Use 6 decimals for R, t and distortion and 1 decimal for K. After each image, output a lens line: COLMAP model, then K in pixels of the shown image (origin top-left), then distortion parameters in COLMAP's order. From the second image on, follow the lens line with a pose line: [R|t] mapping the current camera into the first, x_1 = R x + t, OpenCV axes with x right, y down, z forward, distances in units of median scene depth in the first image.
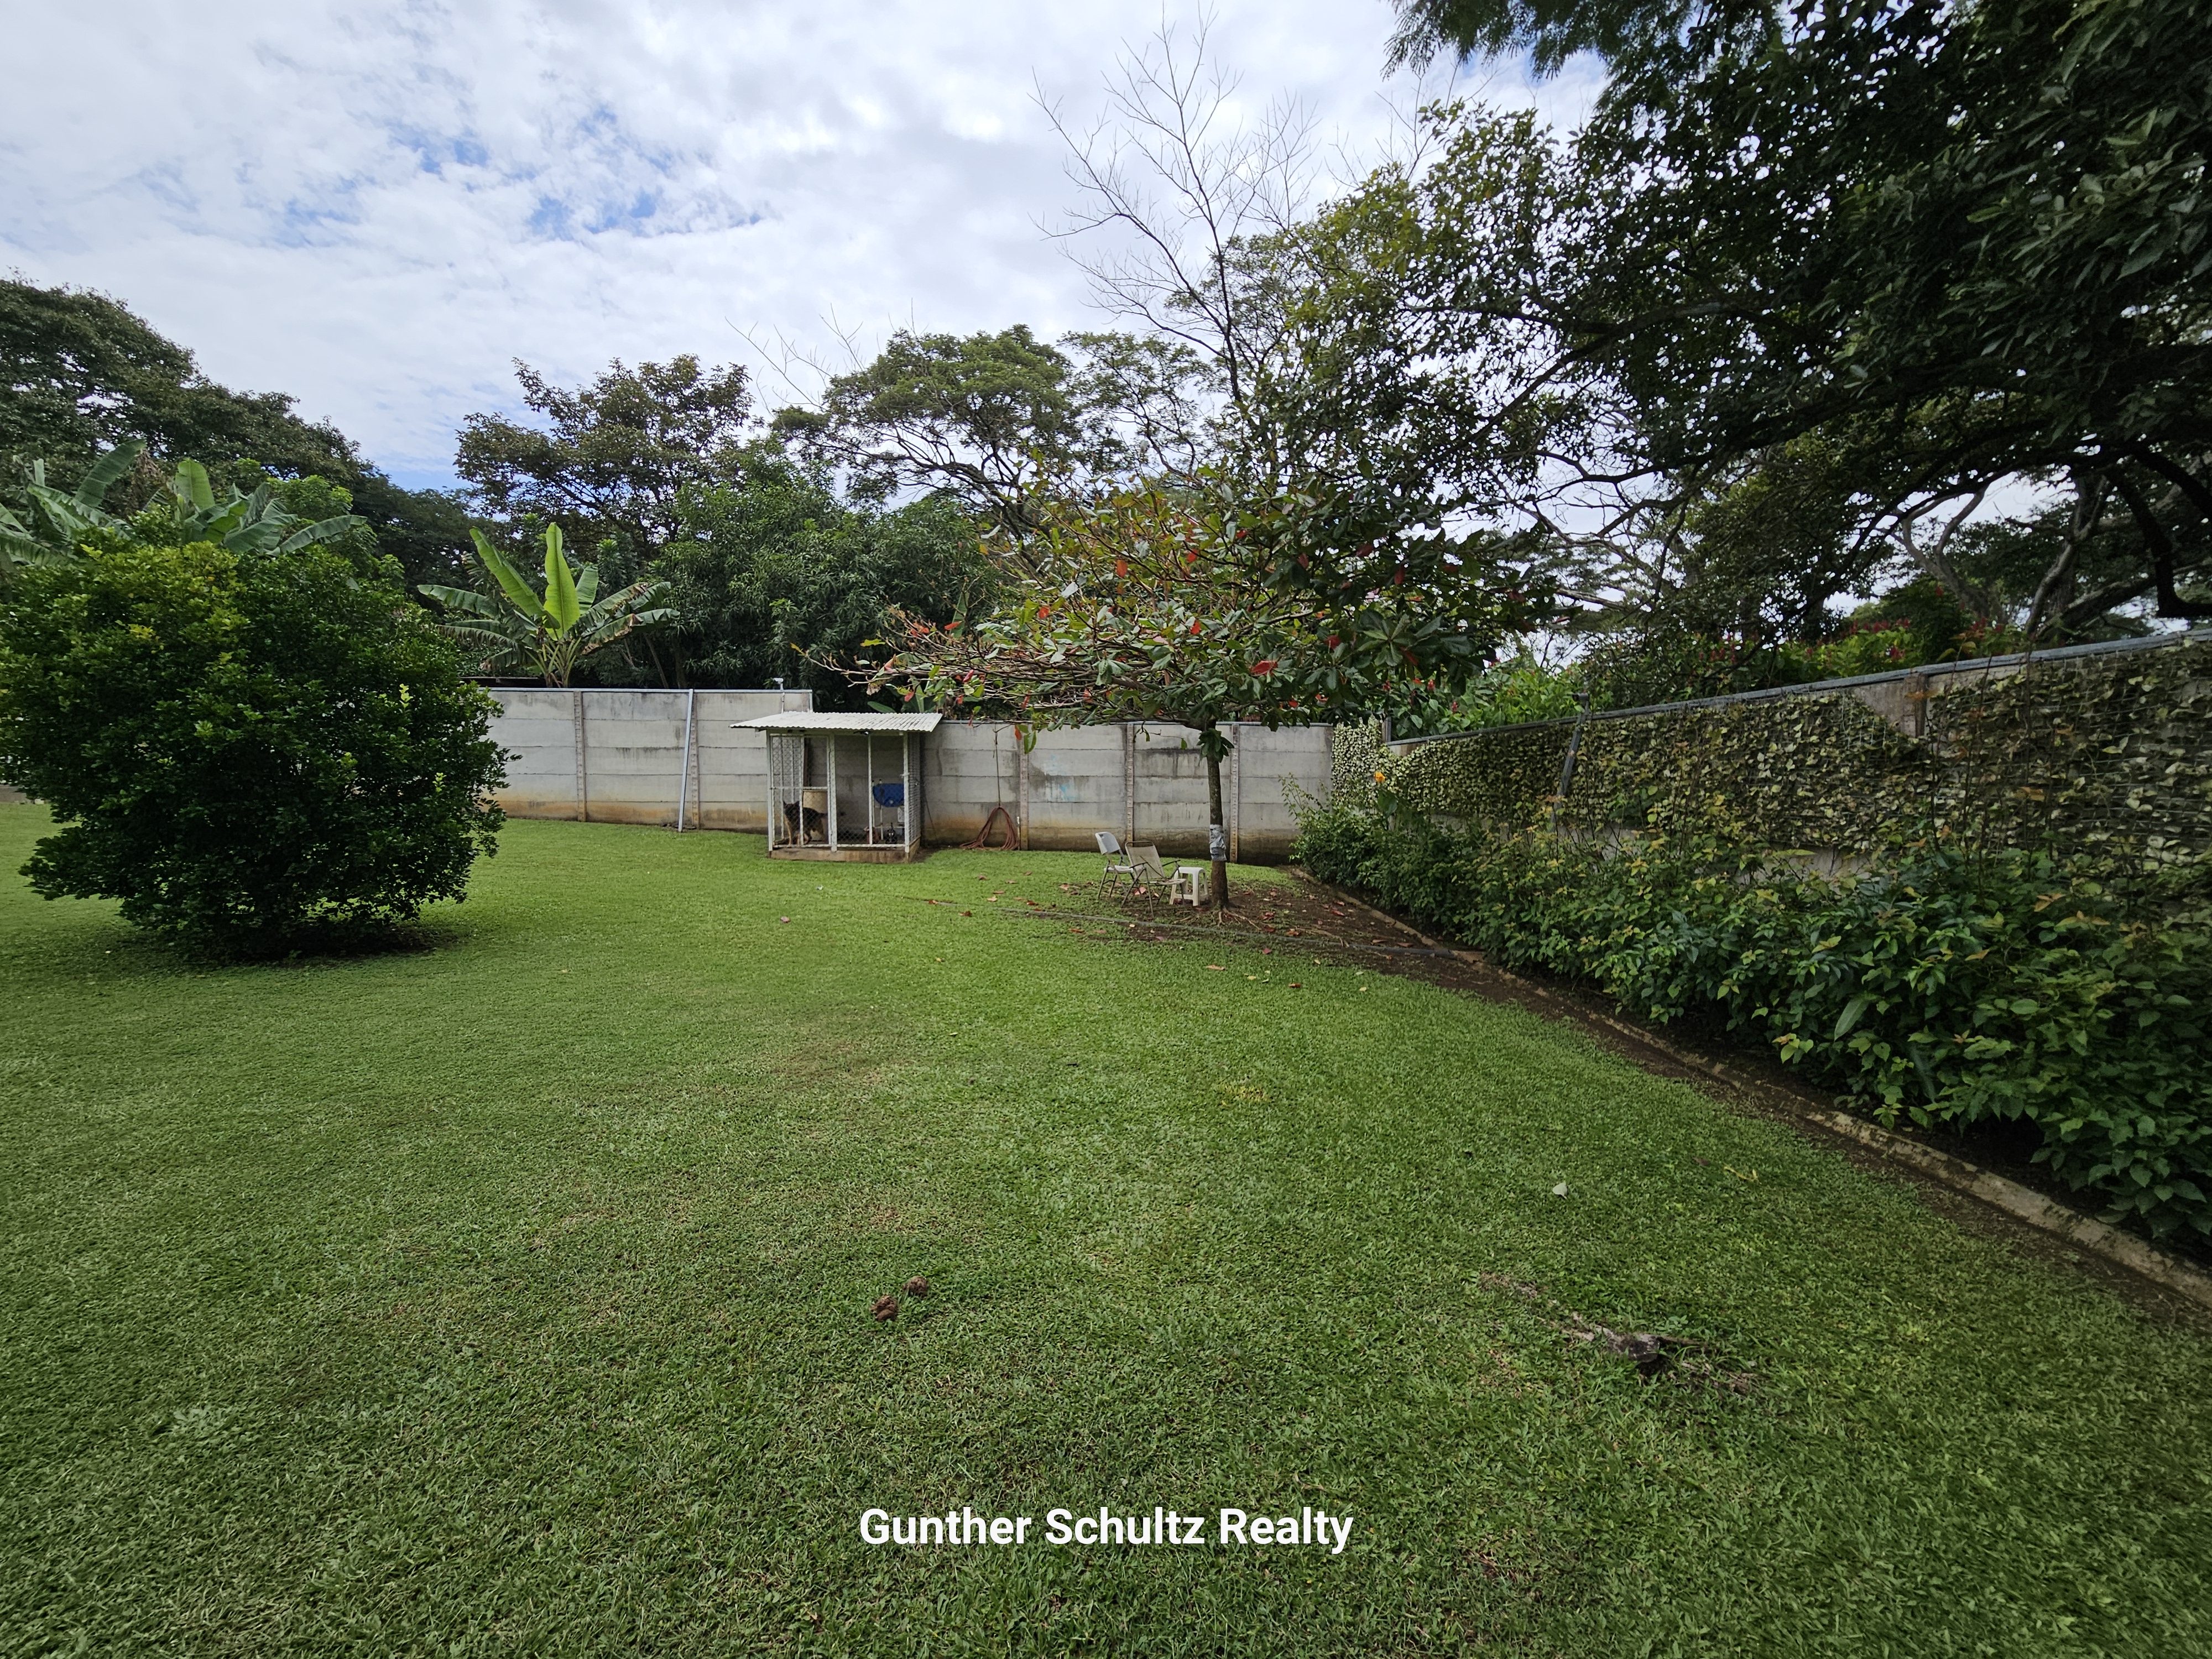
lens RADIAL K [[915.0, 0, 1110.0], [0, 915.0, 848.1], [0, 0, 1]] dist [-0.003040, 0.001267]
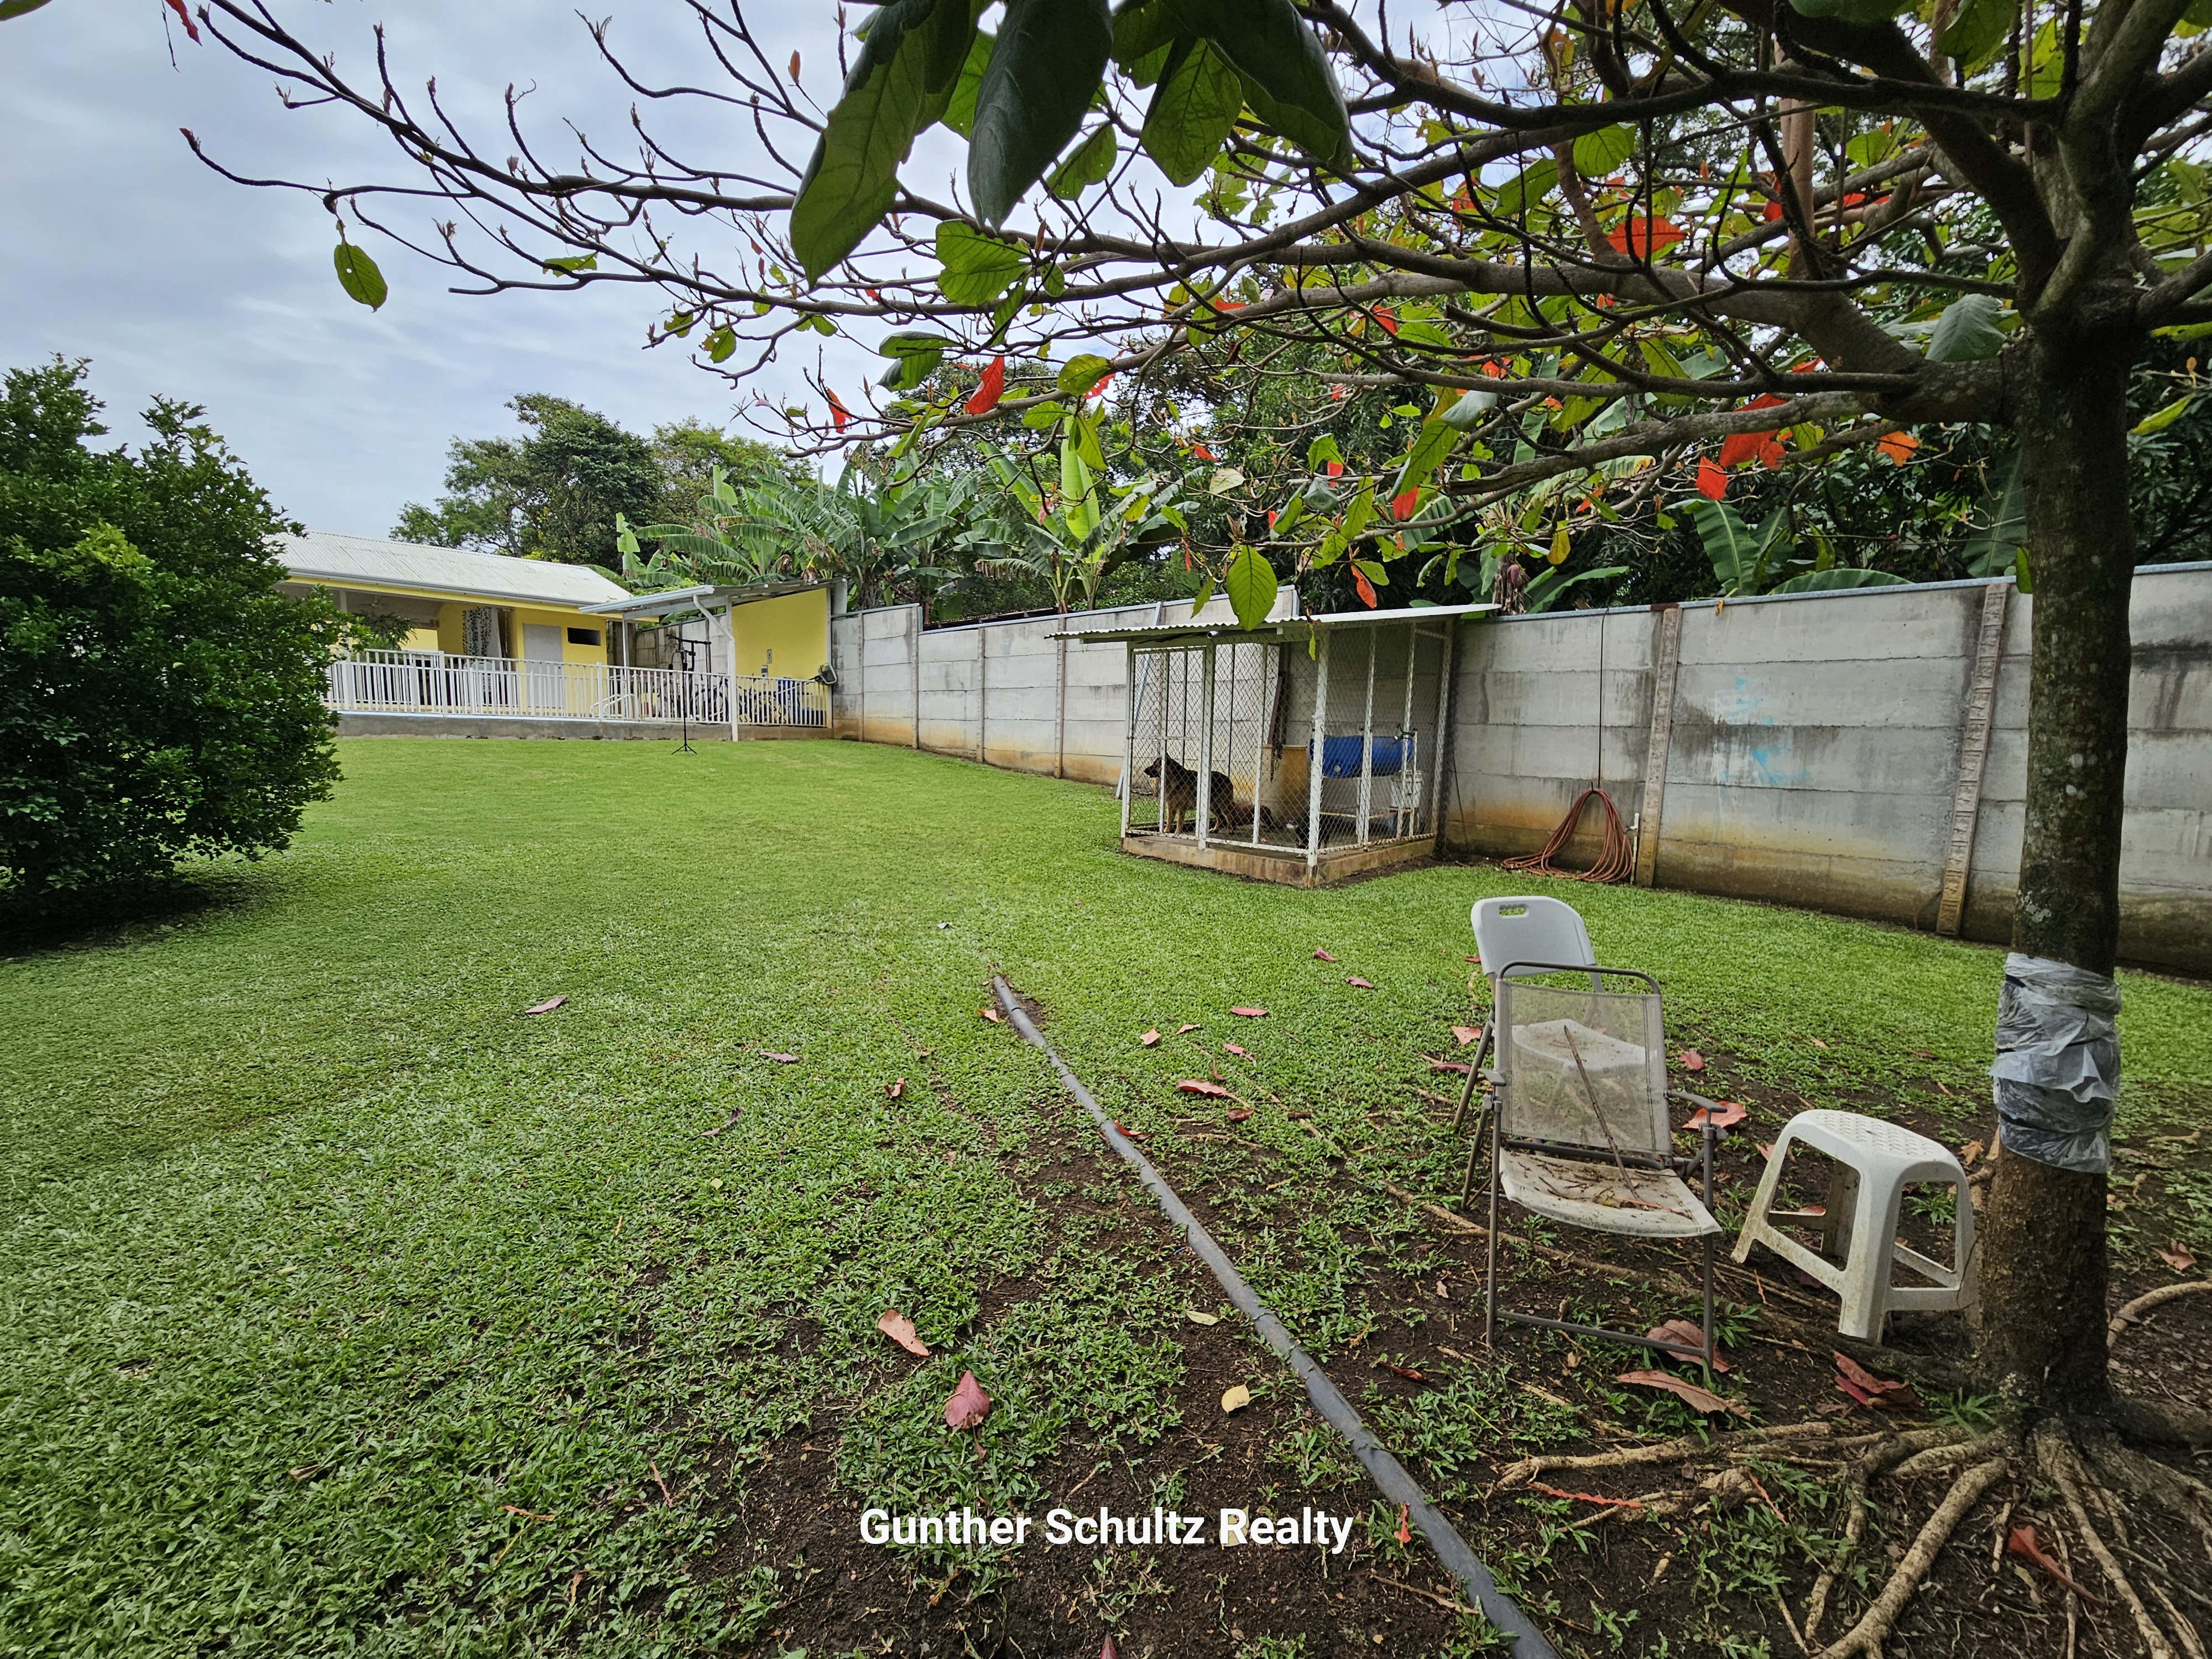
lens RADIAL K [[915.0, 0, 1110.0], [0, 915.0, 848.1], [0, 0, 1]] dist [-0.003040, 0.001267]
pose [[0.639307, 0.106342, -0.761563, 0.083418], [-0.093042, 0.993812, 0.060667, -0.020287], [0.763302, 0.032072, 0.645245, 0.500253]]
